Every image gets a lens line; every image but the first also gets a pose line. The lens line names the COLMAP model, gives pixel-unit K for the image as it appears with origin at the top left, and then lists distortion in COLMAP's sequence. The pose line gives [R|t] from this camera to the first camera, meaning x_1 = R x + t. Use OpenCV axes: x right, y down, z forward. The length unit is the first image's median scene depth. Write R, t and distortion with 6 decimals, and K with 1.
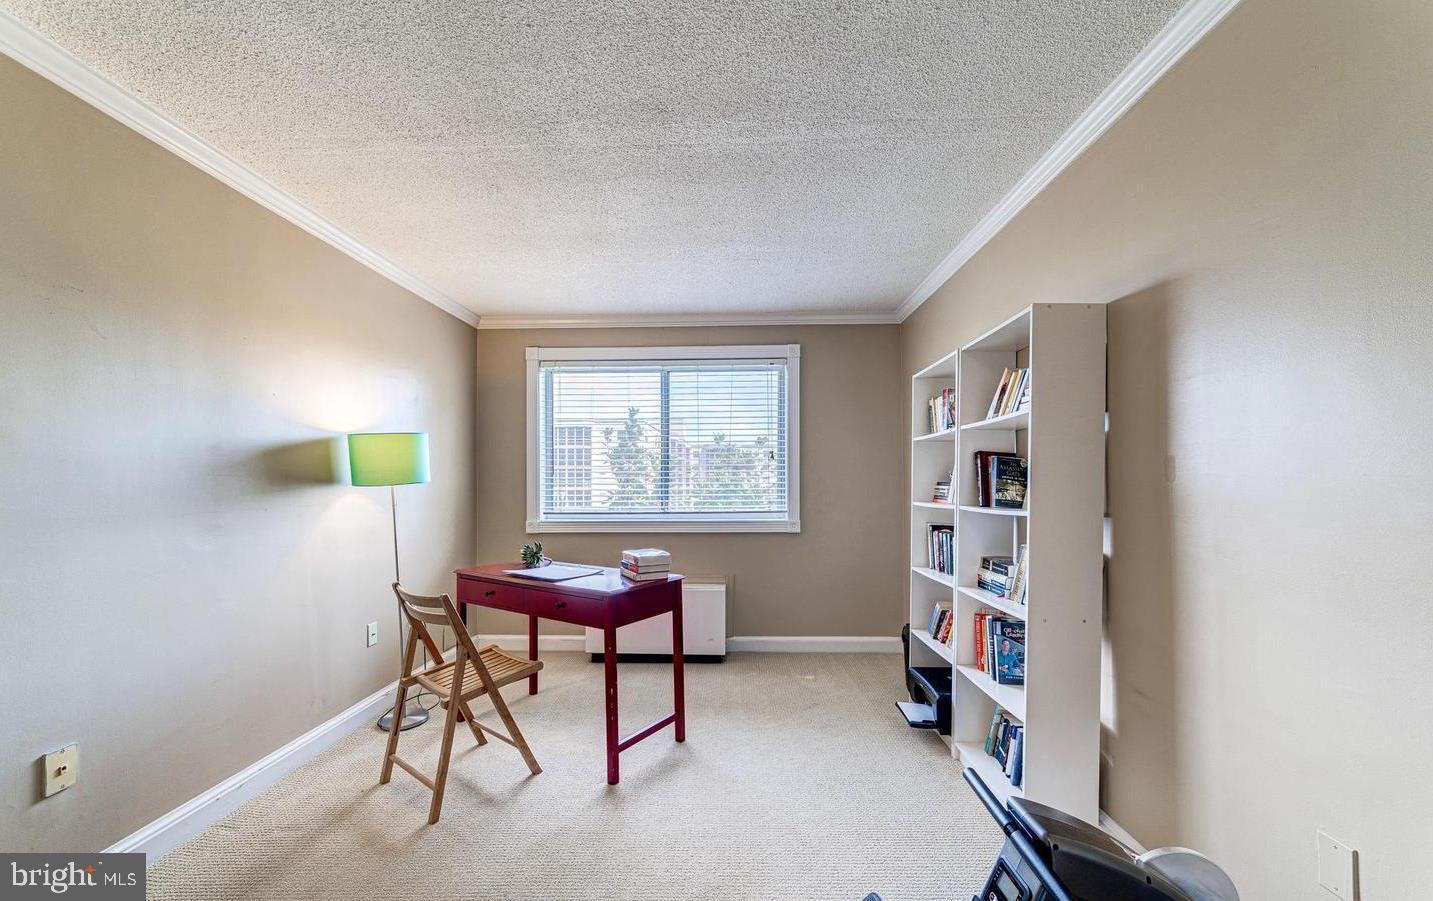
lens RADIAL K [[560.6, 0, 710.6], [0, 560.6, 490.6], [0, 0, 1]] dist [-0.000298, 0.010097]
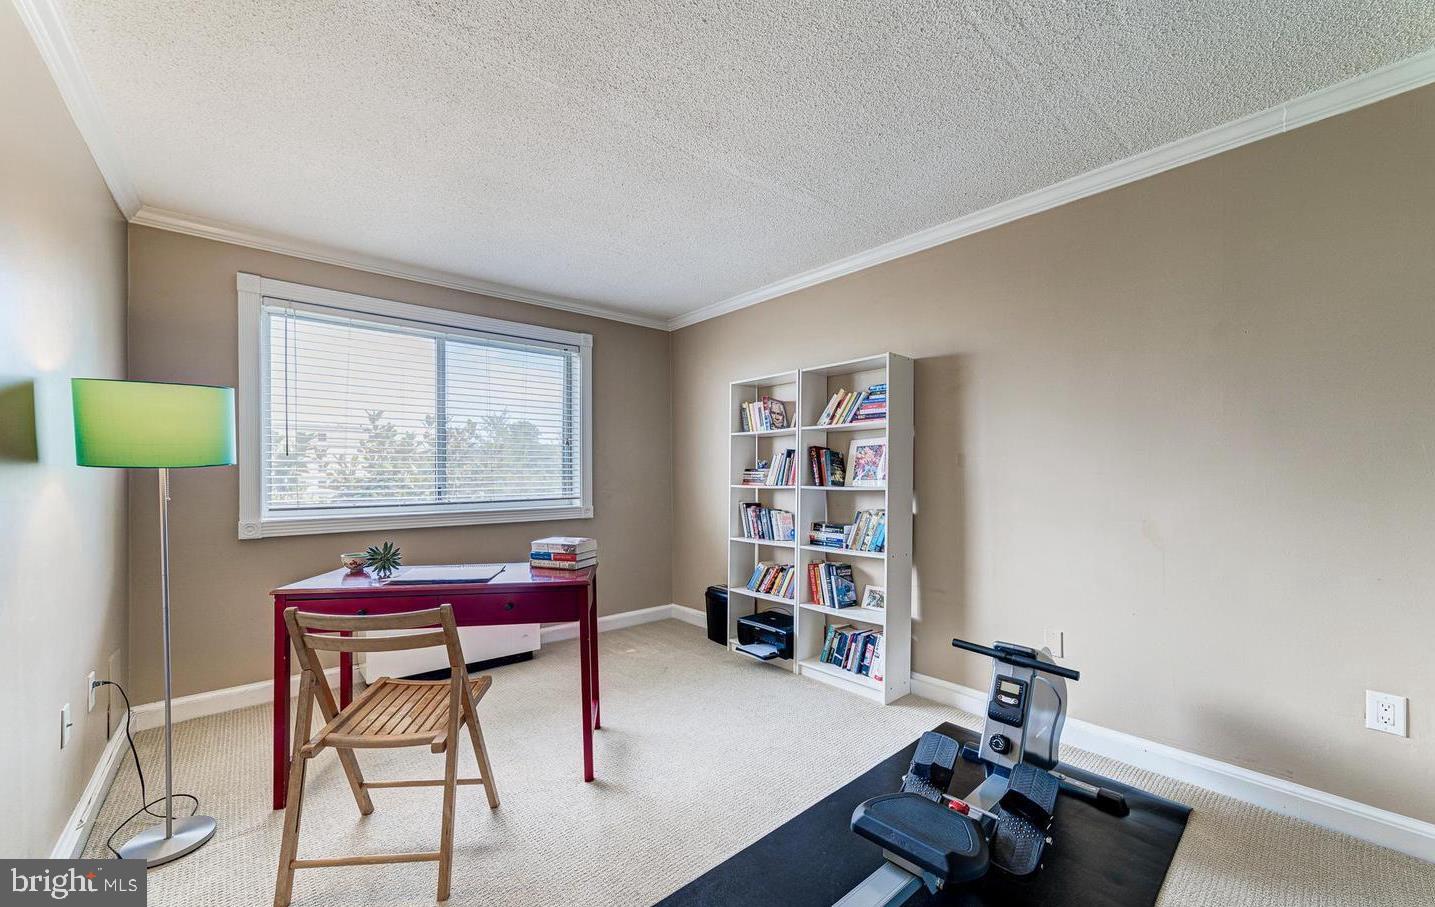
lens RADIAL K [[566.7, 0, 712.4], [0, 566.7, 481.8], [0, 0, 1]] dist [-0.001070, 0.006976]
pose [[0.736688, -0.008593, 0.676178, -0.548293], [0.007178, 0.999962, 0.004887, 0.007515], [-0.676194, 0.001254, 0.736722, 0.119319]]
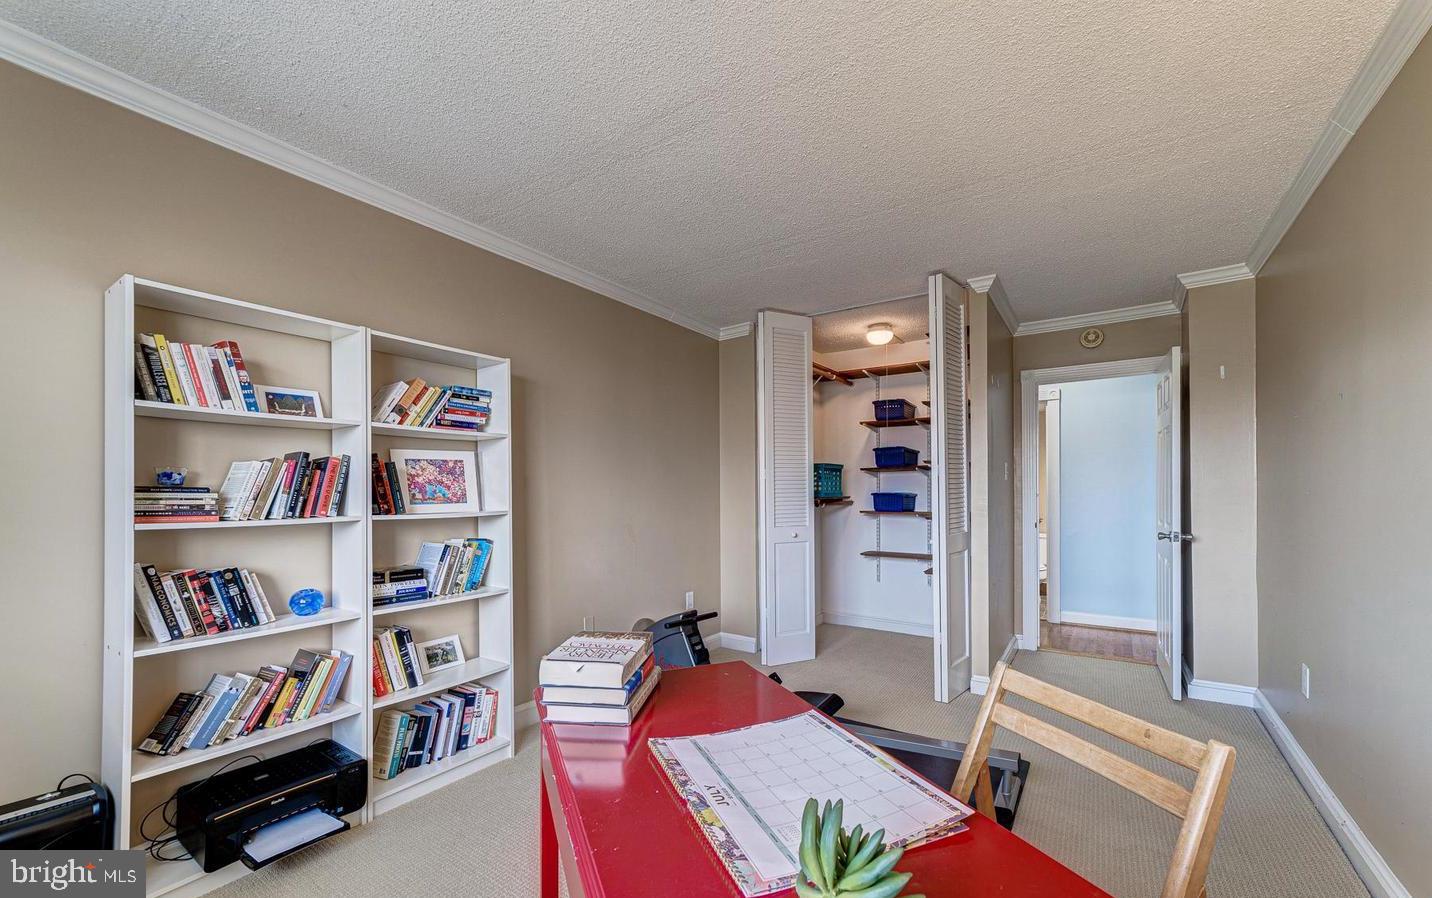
lens RADIAL K [[577.0, 0, 717.7], [0, 577.0, 498.1], [0, 0, 1]] dist [-0.000130, -0.000014]
pose [[-0.849098, 0.003331, 0.528225, -0.393626], [0.012724, 0.999819, 0.014147, -0.004560], [-0.528082, 0.018733, -0.848987, 1.269613]]
